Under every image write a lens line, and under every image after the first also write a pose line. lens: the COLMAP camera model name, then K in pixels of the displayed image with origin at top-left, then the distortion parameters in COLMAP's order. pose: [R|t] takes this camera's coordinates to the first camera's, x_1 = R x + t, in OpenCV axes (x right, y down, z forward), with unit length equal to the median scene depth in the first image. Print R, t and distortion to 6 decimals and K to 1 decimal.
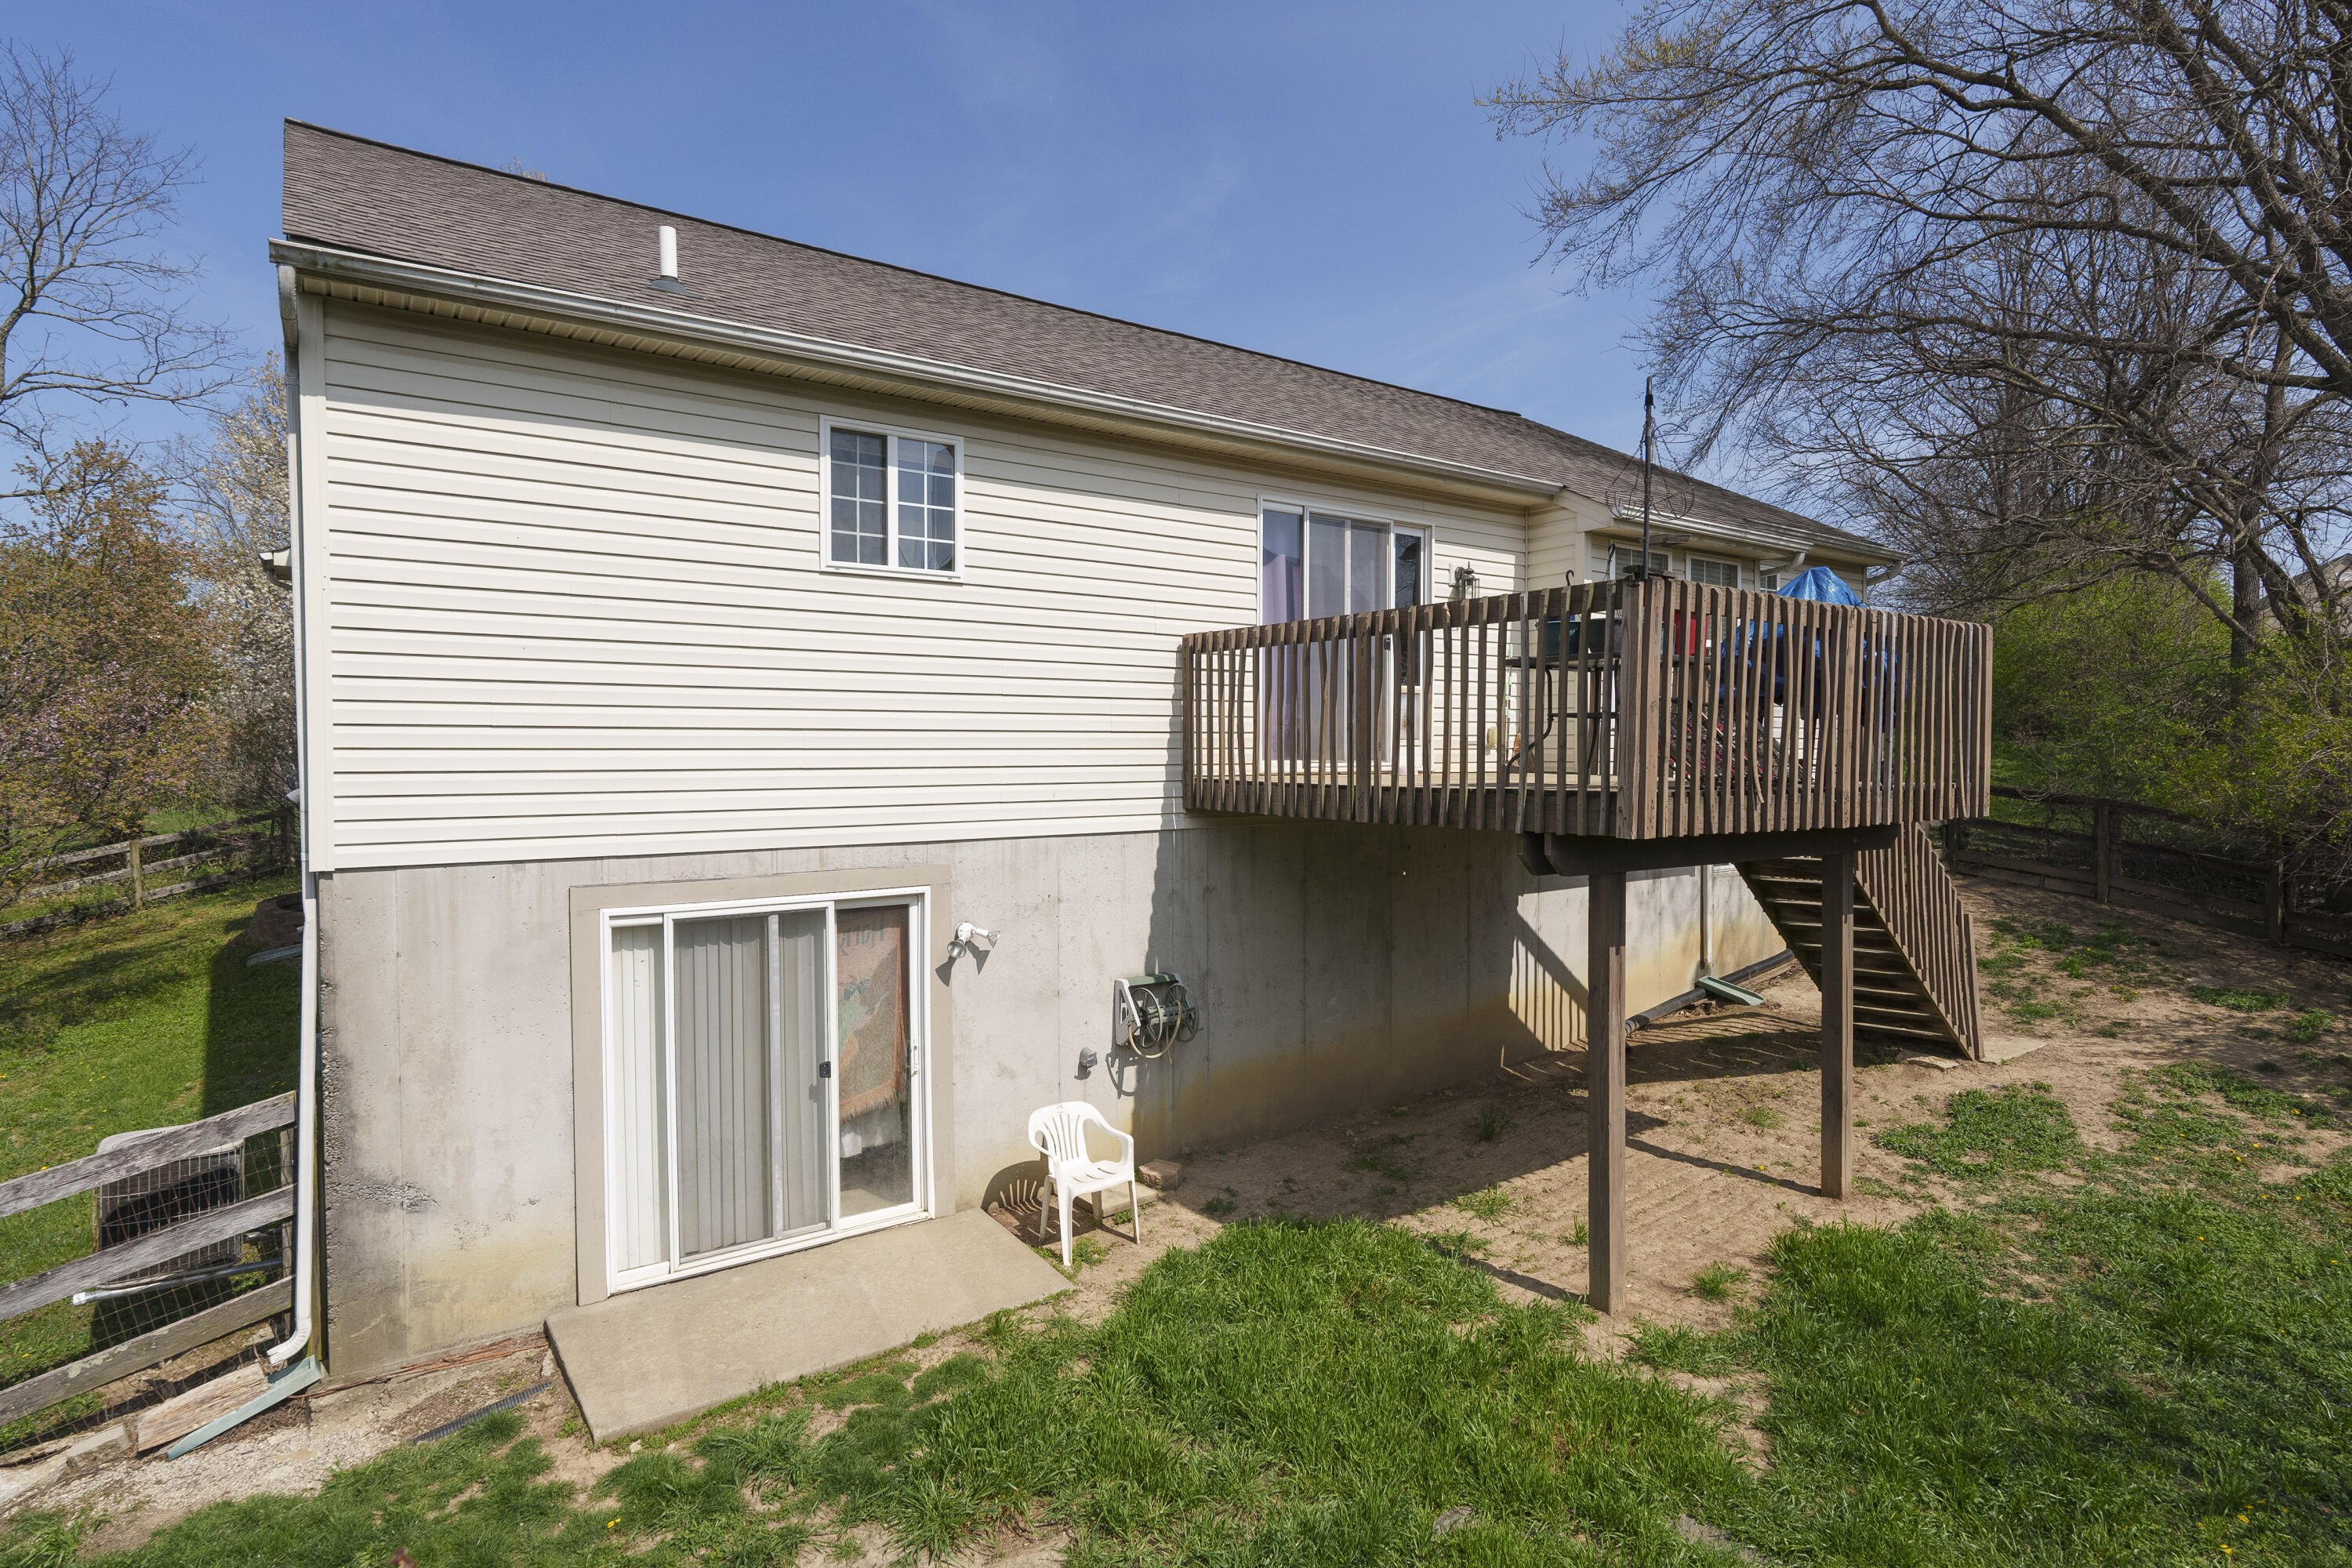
lens RADIAL K [[1274.7, 0, 1181.2], [0, 1274.7, 789.7], [0, 0, 1]] dist [0.003340, 0.000631]
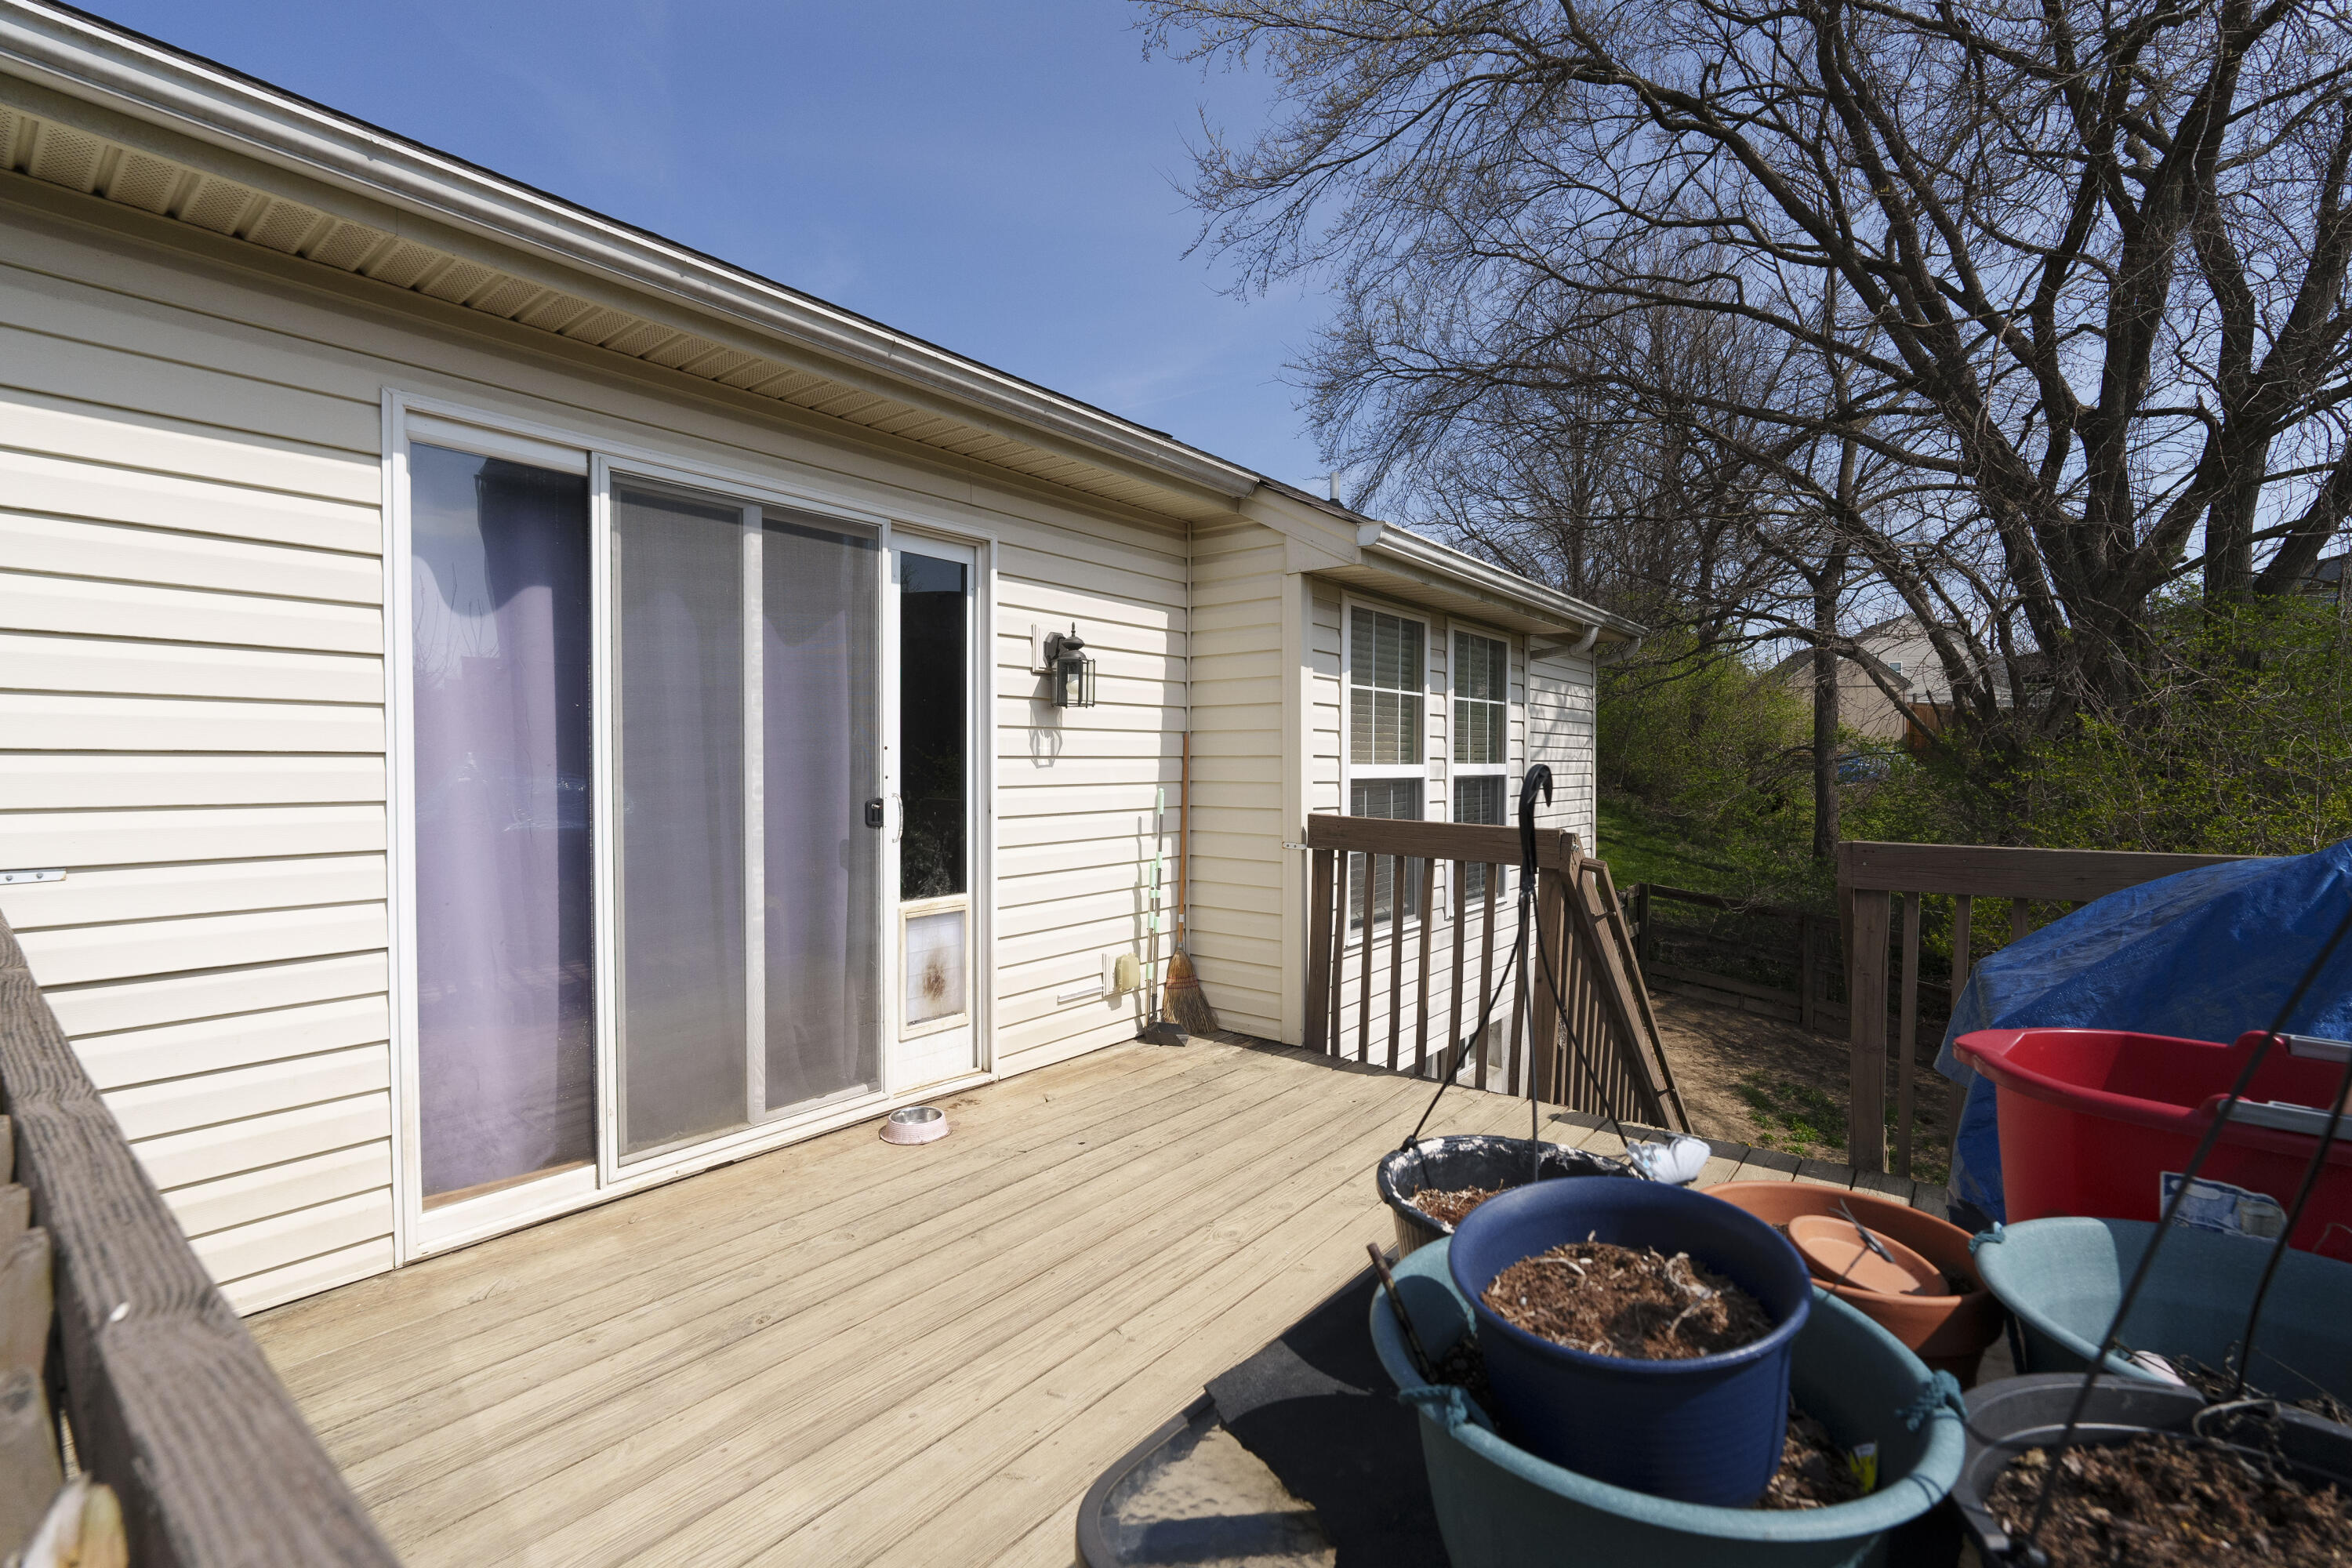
lens RADIAL K [[1099.7, 0, 1191.7], [0, 1099.7, 781.2], [0, 0, 1]] dist [-0.003563, 0.000134]
pose [[0.960726, 0.000356, 0.277500, 0.151692], [0.004664, 0.999837, -0.017430, -0.110762], [-0.277461, 0.018039, 0.960568, 0.586568]]
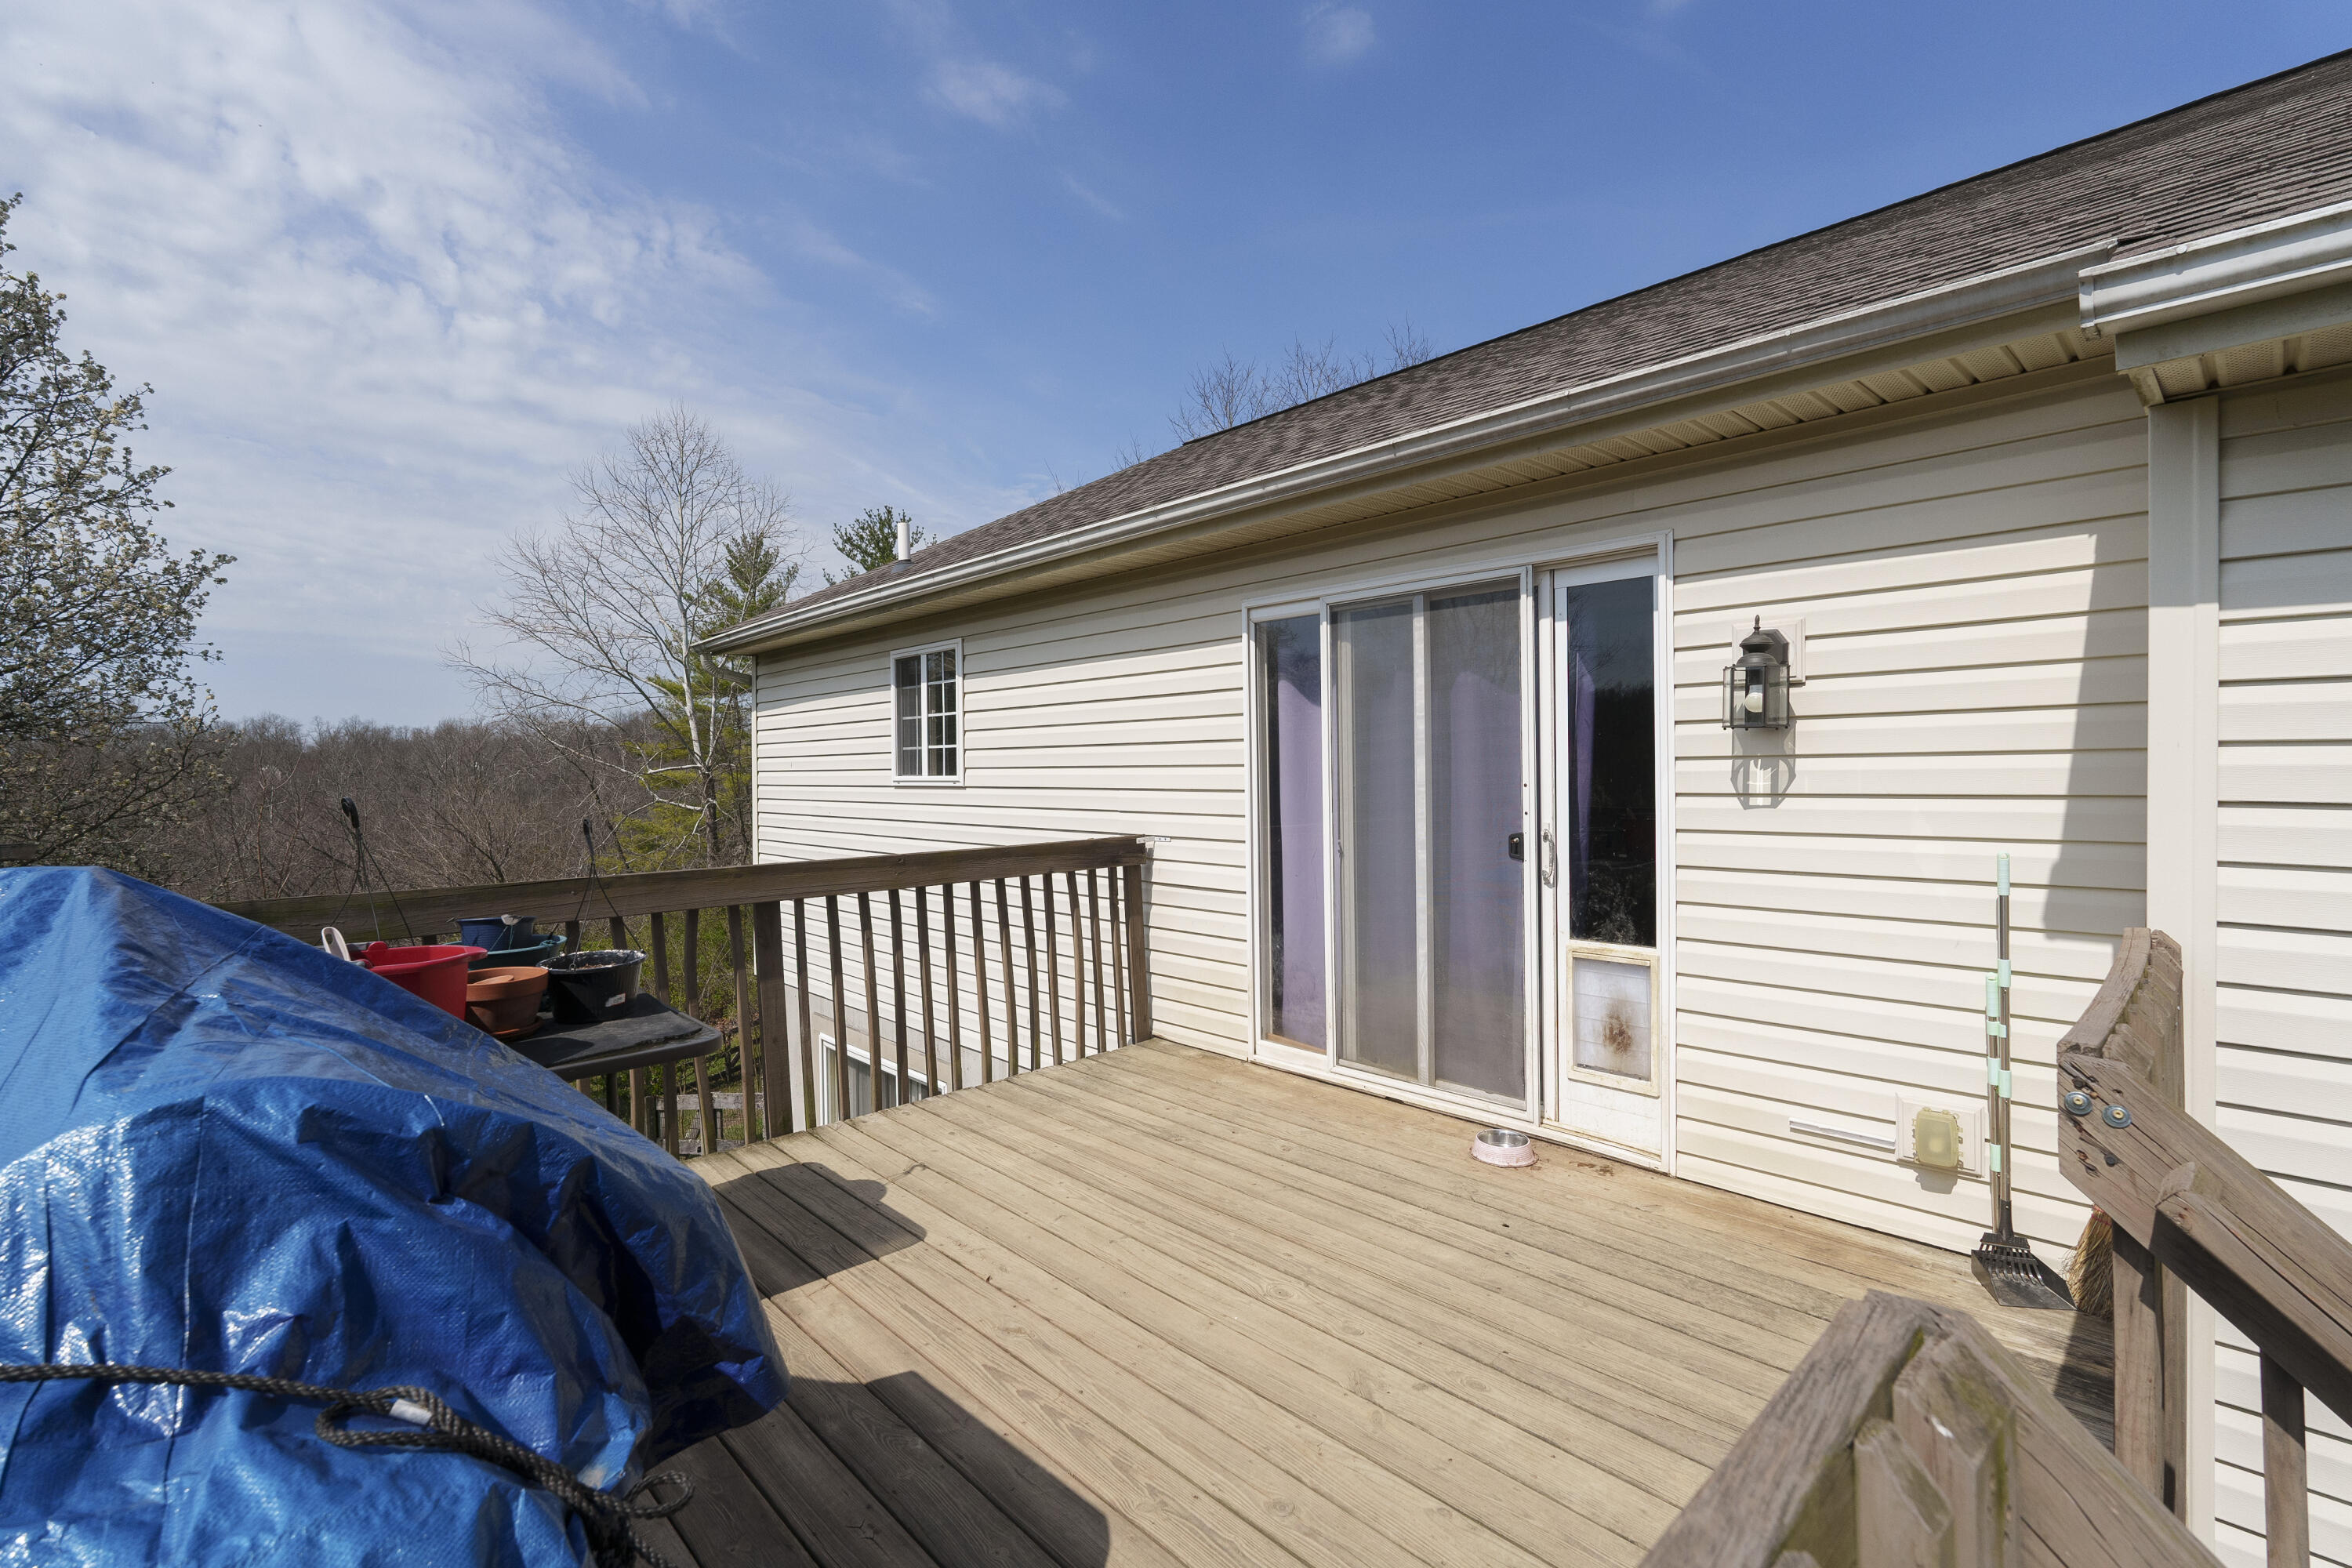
lens RADIAL K [[1099.7, 0, 1189.9], [0, 1099.7, 779.2], [0, 0, 1]] dist [-0.003563, 0.000134]
pose [[0.079463, 0.009217, -0.996795, 0.499773], [-0.026701, 0.999618, 0.007114, -0.128832], [0.996480, 0.026050, 0.079679, 0.801611]]
